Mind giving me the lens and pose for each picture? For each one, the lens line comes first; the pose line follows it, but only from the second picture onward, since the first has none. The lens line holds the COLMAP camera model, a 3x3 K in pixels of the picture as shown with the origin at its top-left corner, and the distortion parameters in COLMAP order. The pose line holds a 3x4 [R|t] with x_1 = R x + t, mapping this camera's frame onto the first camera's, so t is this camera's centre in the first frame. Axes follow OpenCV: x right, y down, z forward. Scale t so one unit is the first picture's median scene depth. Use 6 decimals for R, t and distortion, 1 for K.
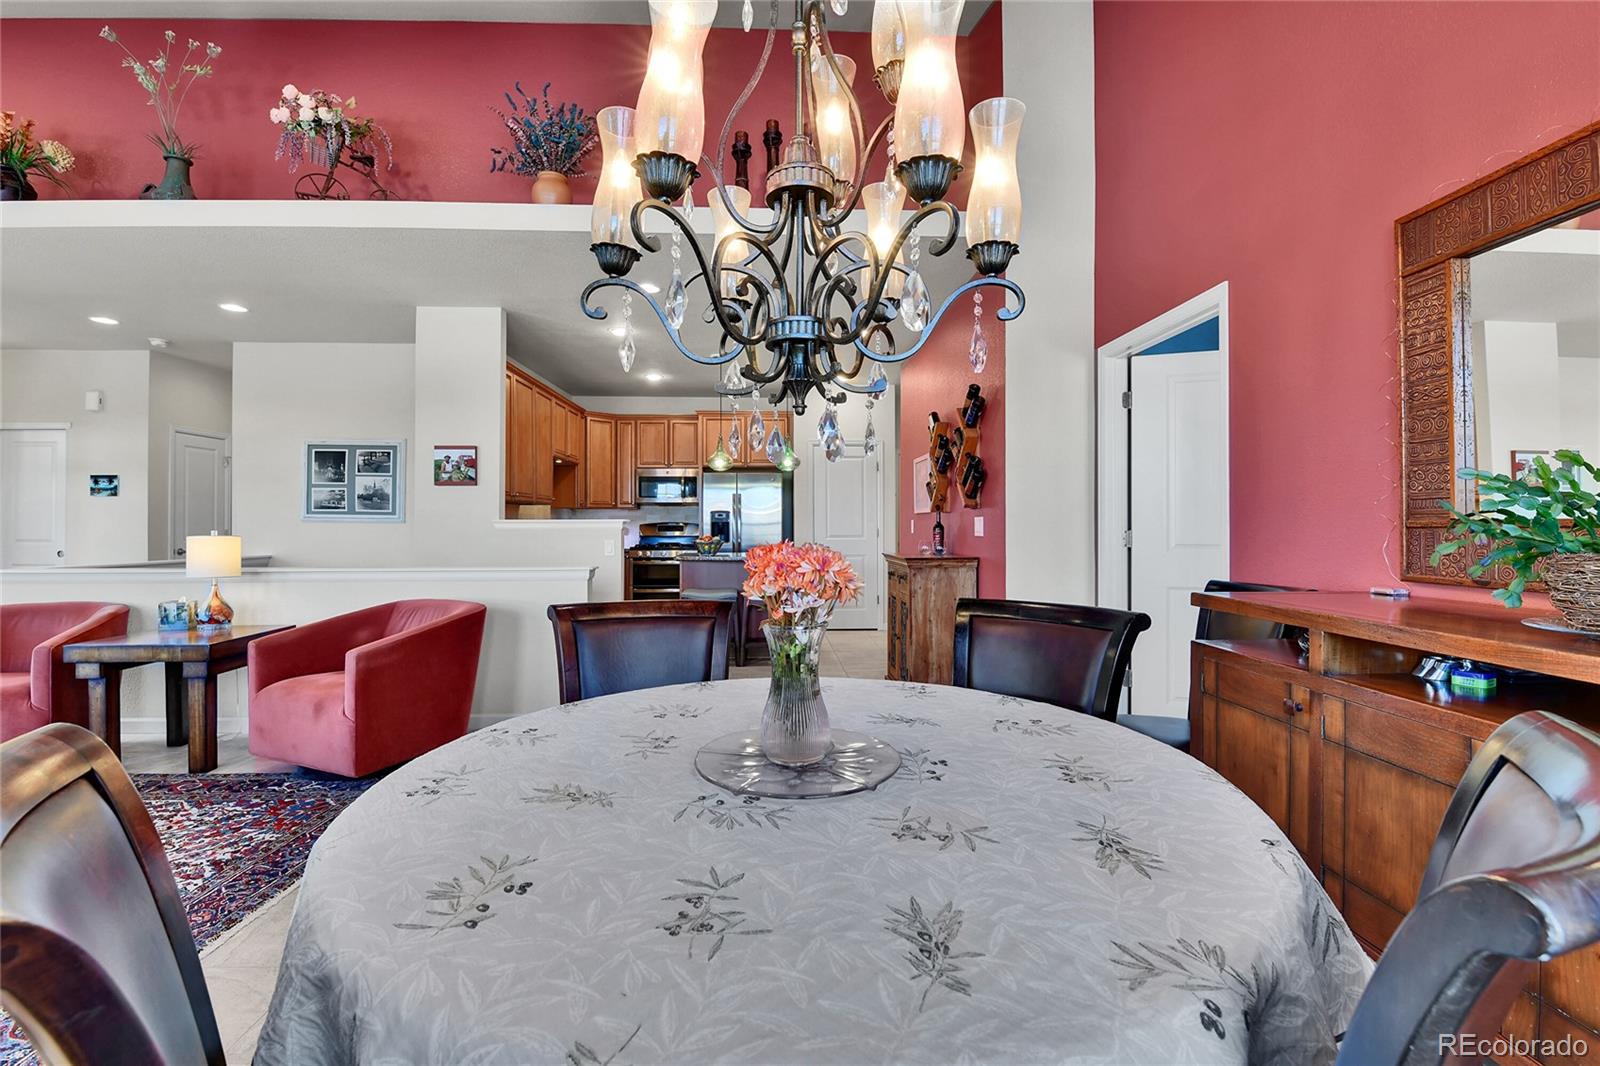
lens RADIAL K [[692.2, 0, 801.7], [0, 692.2, 521.4], [0, 0, 1]] dist [-0.007052, -0.007478]
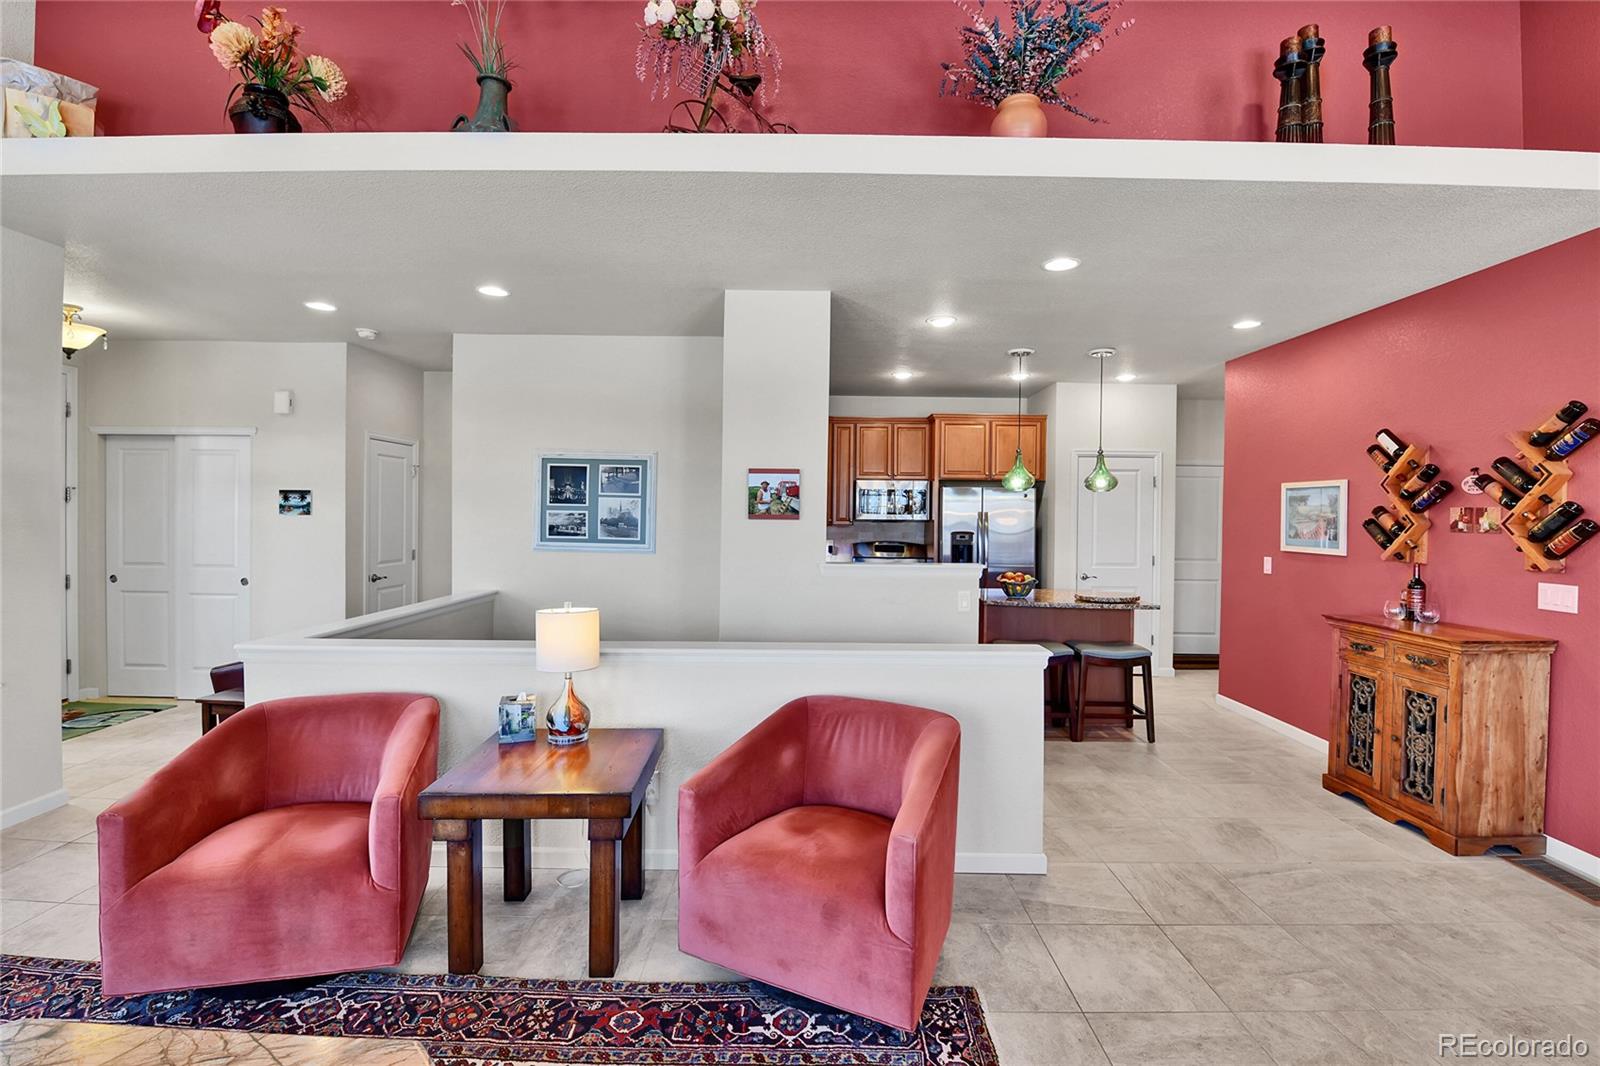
lens RADIAL K [[692.2, 0, 799.6], [0, 692.2, 521.0], [0, 0, 1]] dist [-0.007052, -0.007478]
pose [[0.998357, 0.013693, -0.055642, -0.430528], [-0.012734, 0.999765, 0.017549, -0.064868], [0.055869, -0.016812, 0.998297, 0.220307]]
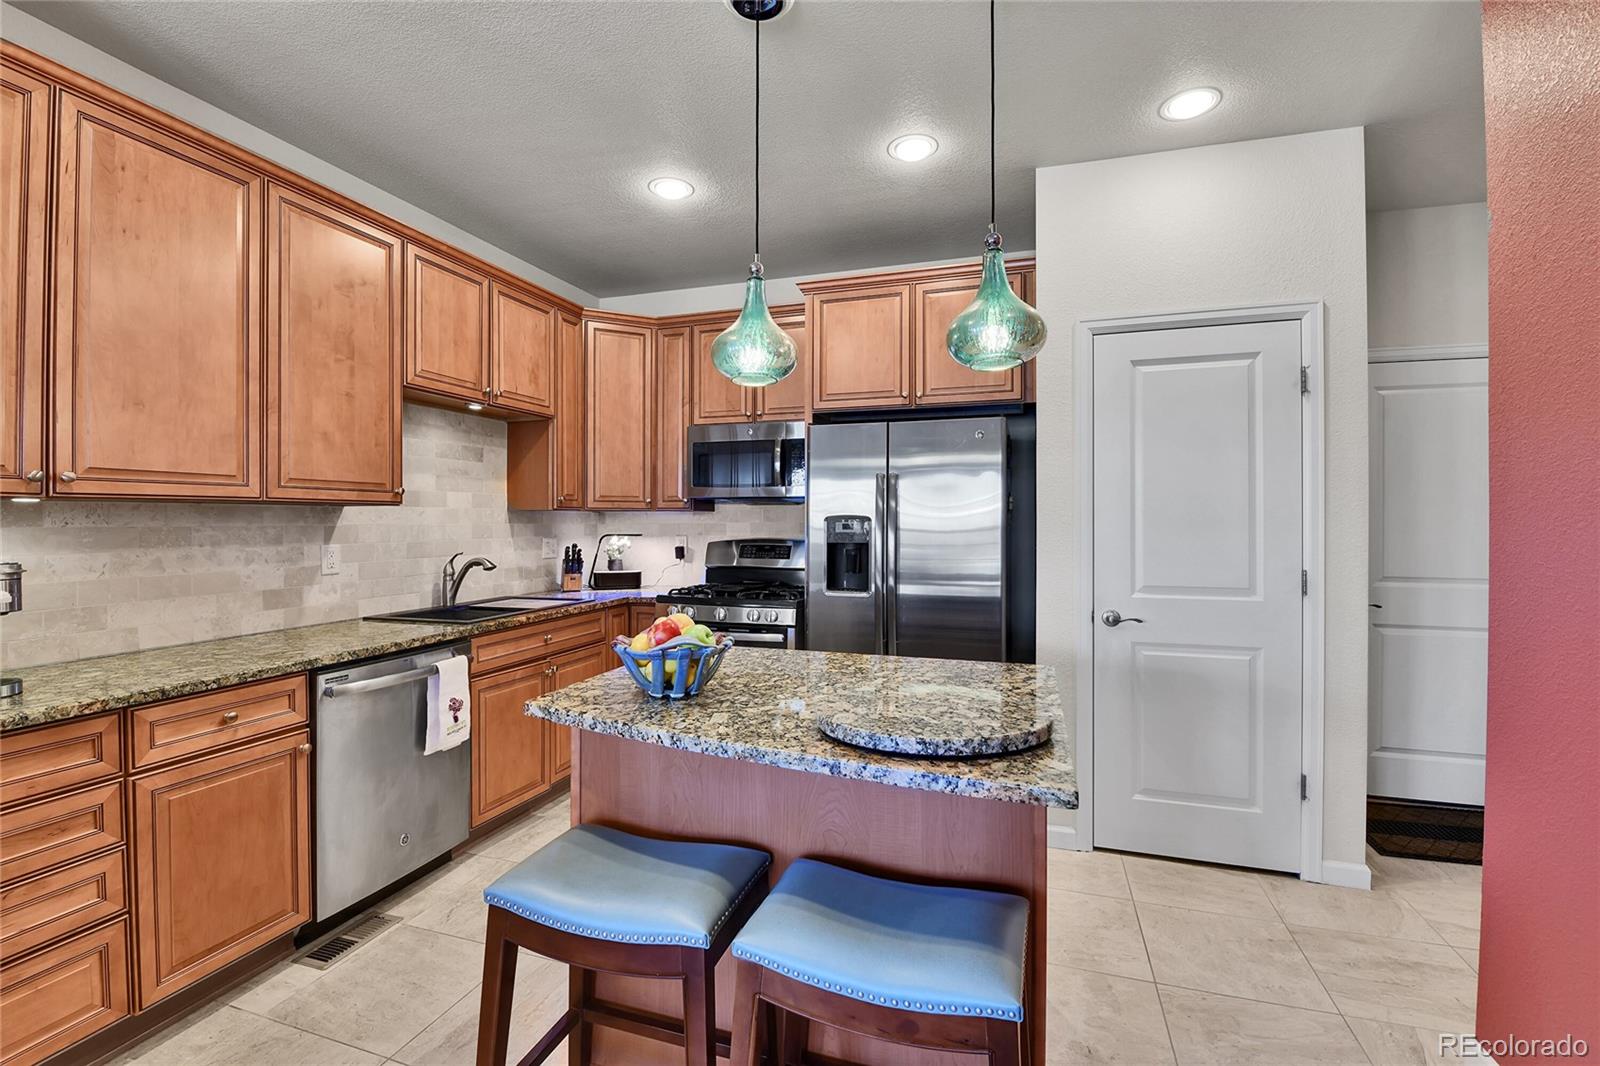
lens RADIAL K [[692.2, 0, 802.7], [0, 692.2, 523.6], [0, 0, 1]] dist [-0.007052, -0.007478]
pose [[0.933910, 0.003973, -0.357485, 0.008388], [-0.000713, 0.999957, 0.009251, -0.022747], [0.357506, -0.008385, 0.933873, 0.961044]]
